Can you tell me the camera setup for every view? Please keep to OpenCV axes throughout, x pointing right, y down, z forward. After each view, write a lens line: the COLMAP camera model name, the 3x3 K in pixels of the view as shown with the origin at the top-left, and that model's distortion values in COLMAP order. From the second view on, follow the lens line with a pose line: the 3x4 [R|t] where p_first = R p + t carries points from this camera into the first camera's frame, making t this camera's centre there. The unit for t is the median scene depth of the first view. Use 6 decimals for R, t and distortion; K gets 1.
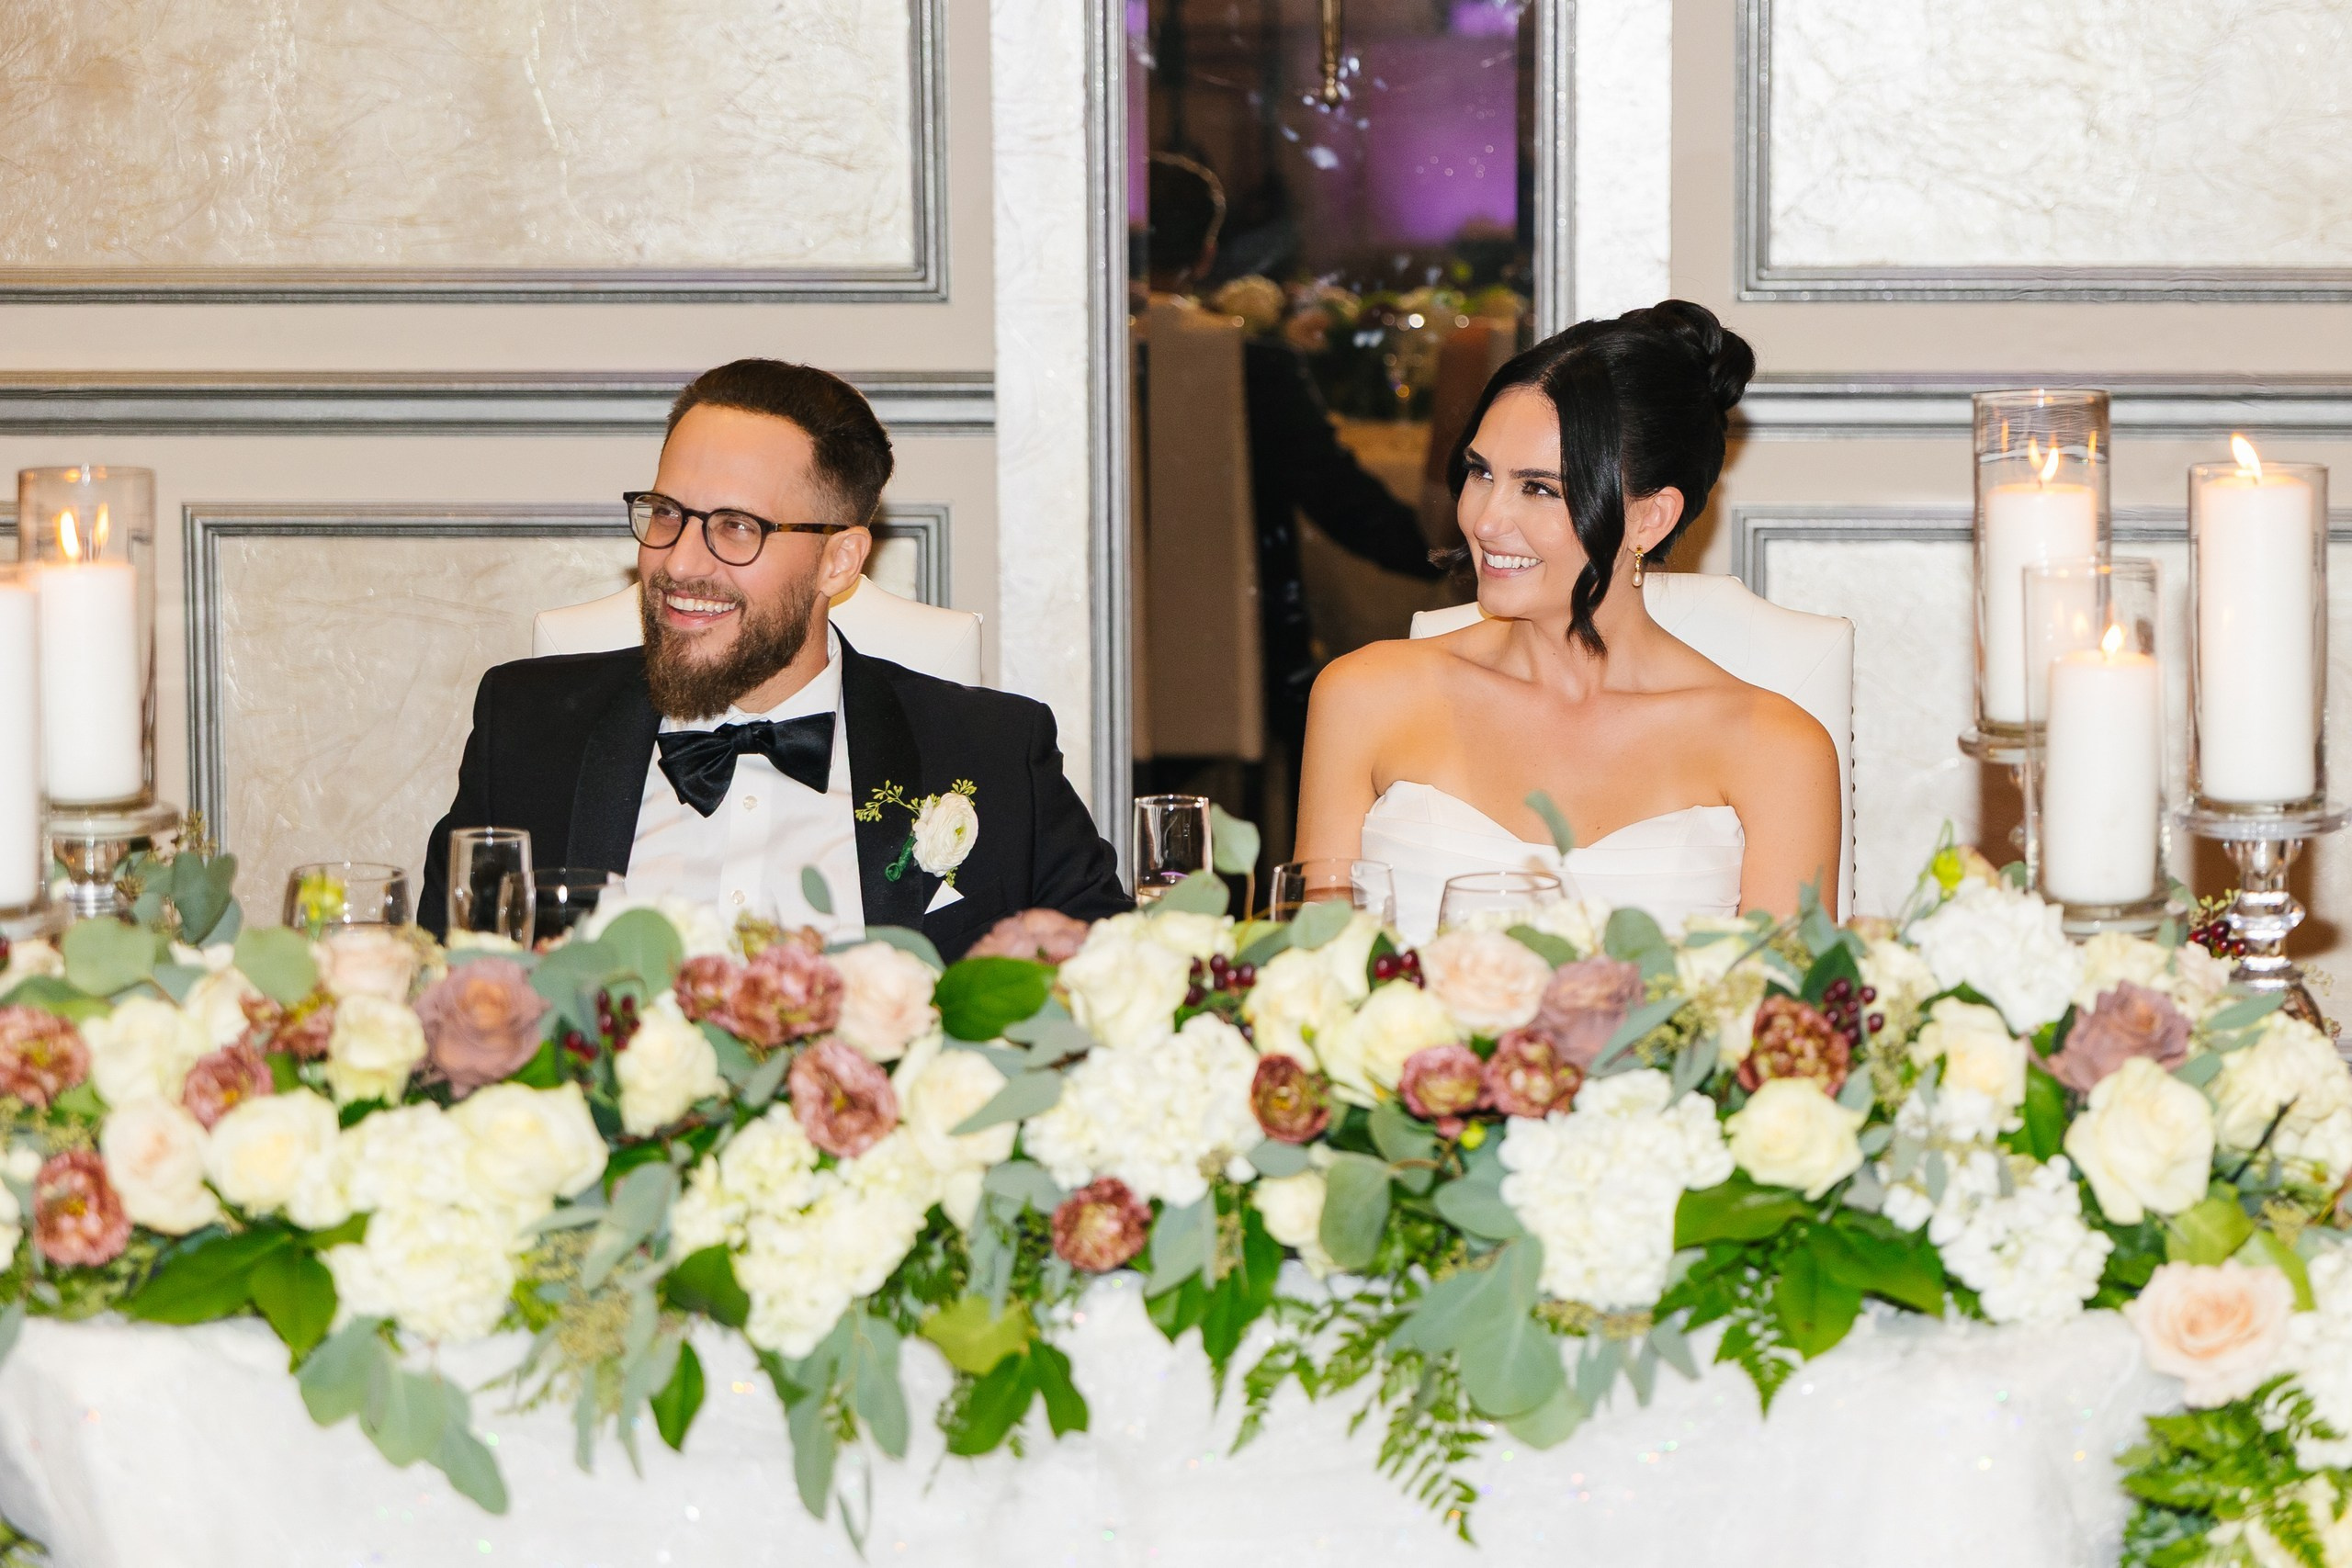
lens RADIAL K [[5403.7, 0, 1176.2], [0, 5403.7, 786.3], [0, 0, 1]] dist [-0.051879, 0.000000]
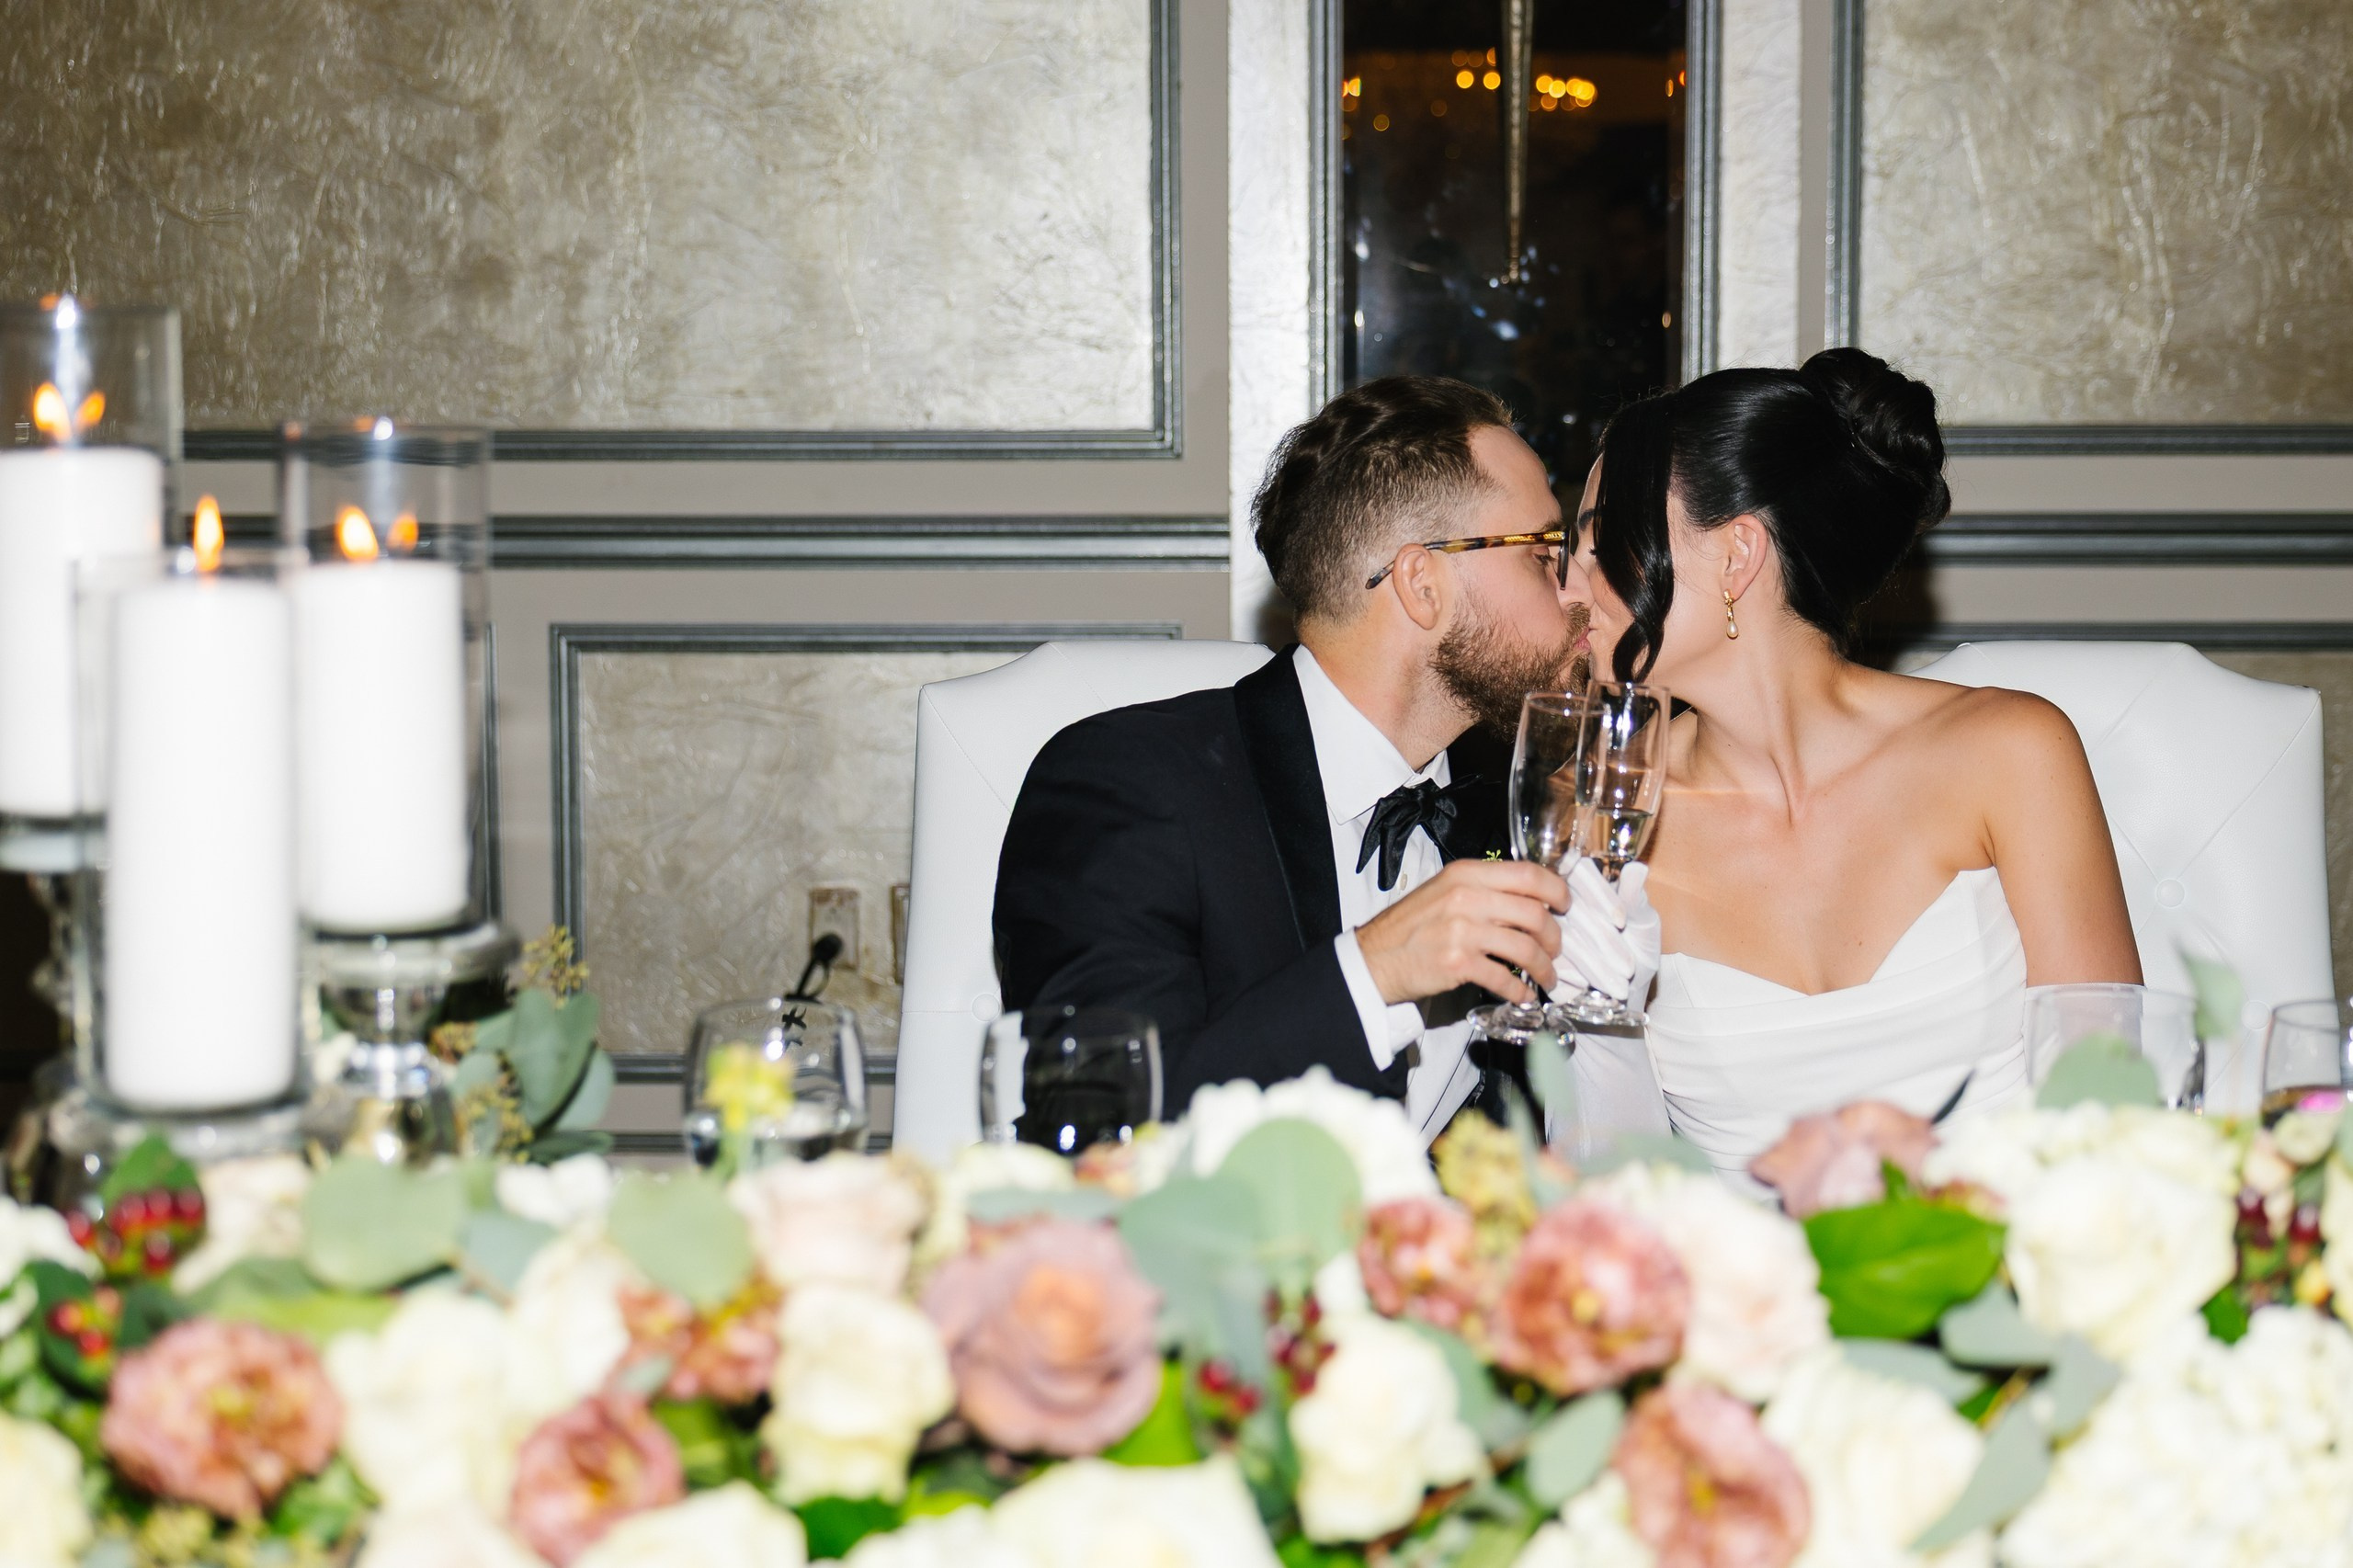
lens RADIAL K [[2886.9, 0, 1121.3], [0, 2886.9, 668.4], [0, 0, 1]] dist [0.008981, 0.000000]
pose [[0.999946, -0.002330, 0.010151, -0.062963], [0.002918, 0.998299, -0.058233, -0.004351], [-0.009998, 0.058260, 0.998251, 0.353719]]
